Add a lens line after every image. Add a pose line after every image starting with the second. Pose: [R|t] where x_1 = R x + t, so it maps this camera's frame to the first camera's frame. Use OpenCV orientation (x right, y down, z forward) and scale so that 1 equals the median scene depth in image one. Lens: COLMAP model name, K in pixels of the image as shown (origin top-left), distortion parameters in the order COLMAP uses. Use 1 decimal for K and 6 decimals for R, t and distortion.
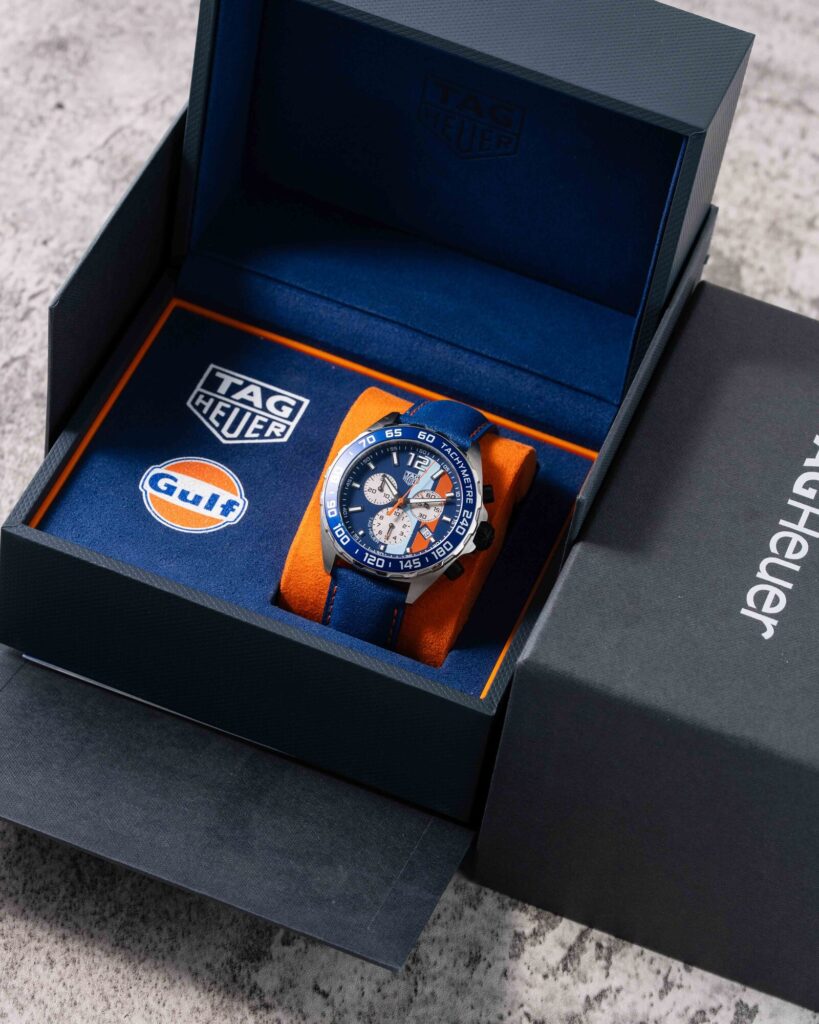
lens RADIAL K [[4318.5, 0, 409.5], [0, 4318.5, 512.0], [0, 0, 1]] dist [-0.934125, -0.898967]
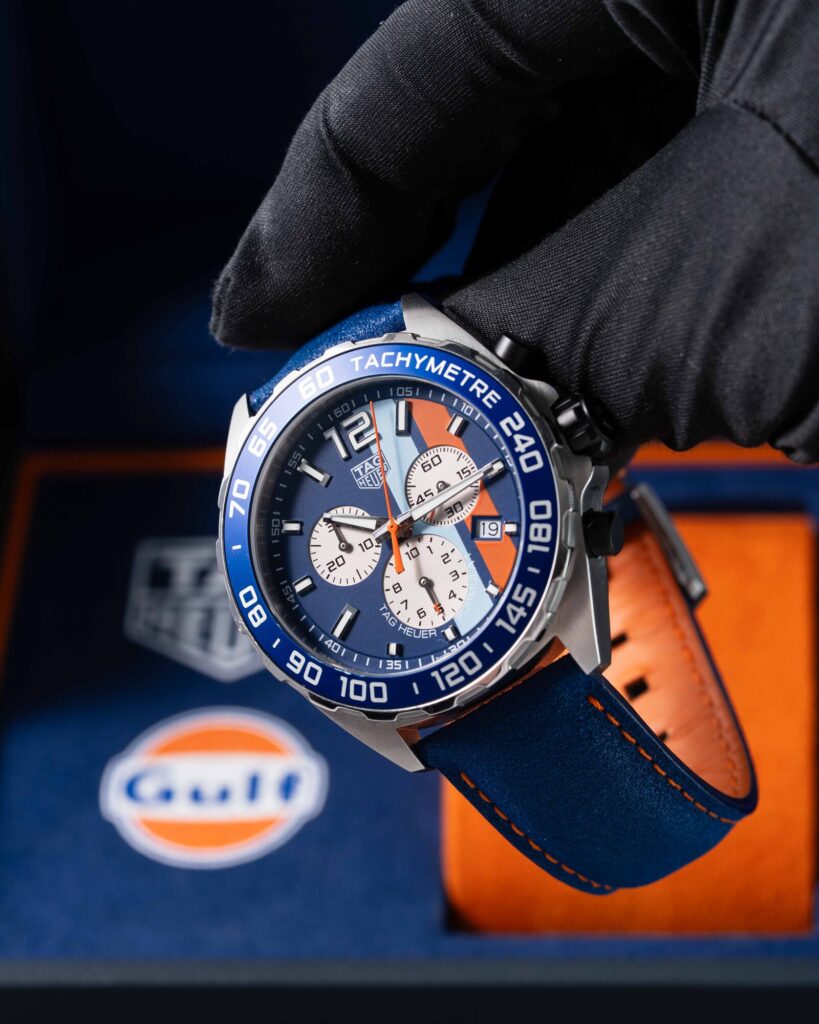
lens RADIAL K [[4318.5, 0, 409.5], [0, 4318.5, 512.0], [0, 0, 1]] dist [-0.934125, -0.898967]
pose [[0.618406, -0.776294, -0.122236, 0.050849], [0.772374, 0.629089, -0.087666, 0.034116], [0.144952, -0.040199, 0.988622, 0.589456]]
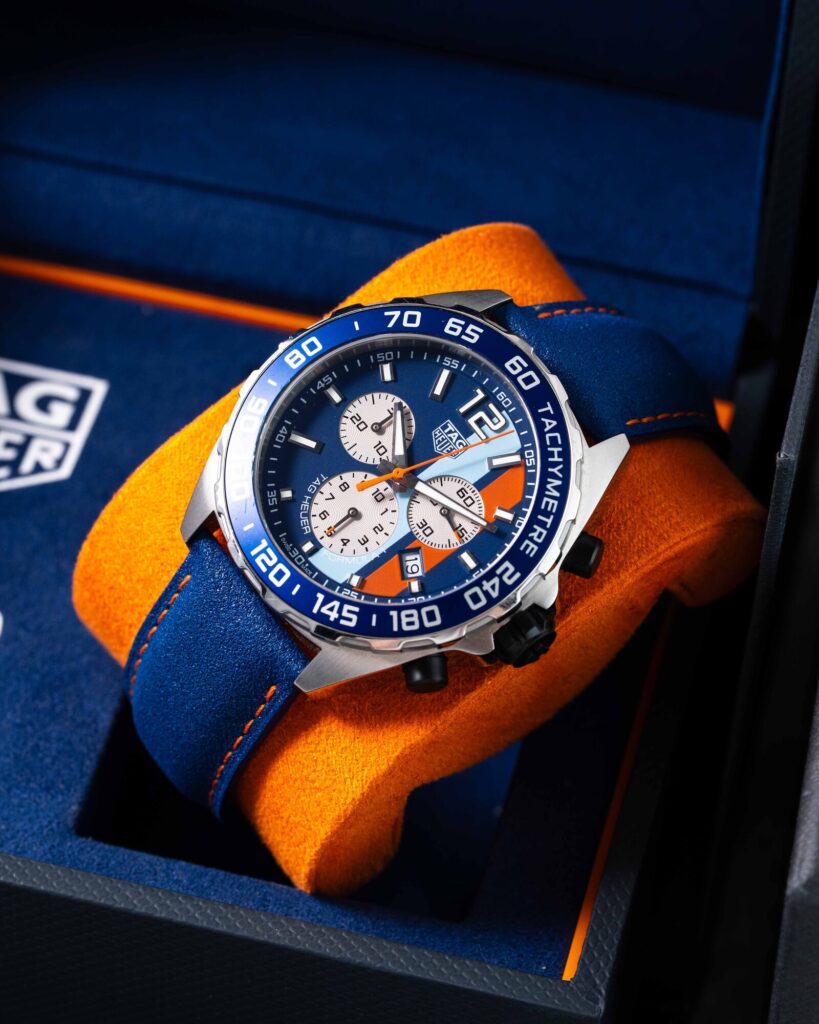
lens RADIAL K [[4318.5, 0, 409.5], [0, 4318.5, 512.0], [0, 0, 1]] dist [-0.934125, -0.898967]
pose [[0.858093, 0.475732, -0.193277, 0.084816], [-0.469933, 0.879262, 0.077854, -0.033561], [0.206979, 0.024022, 0.978050, 0.574852]]
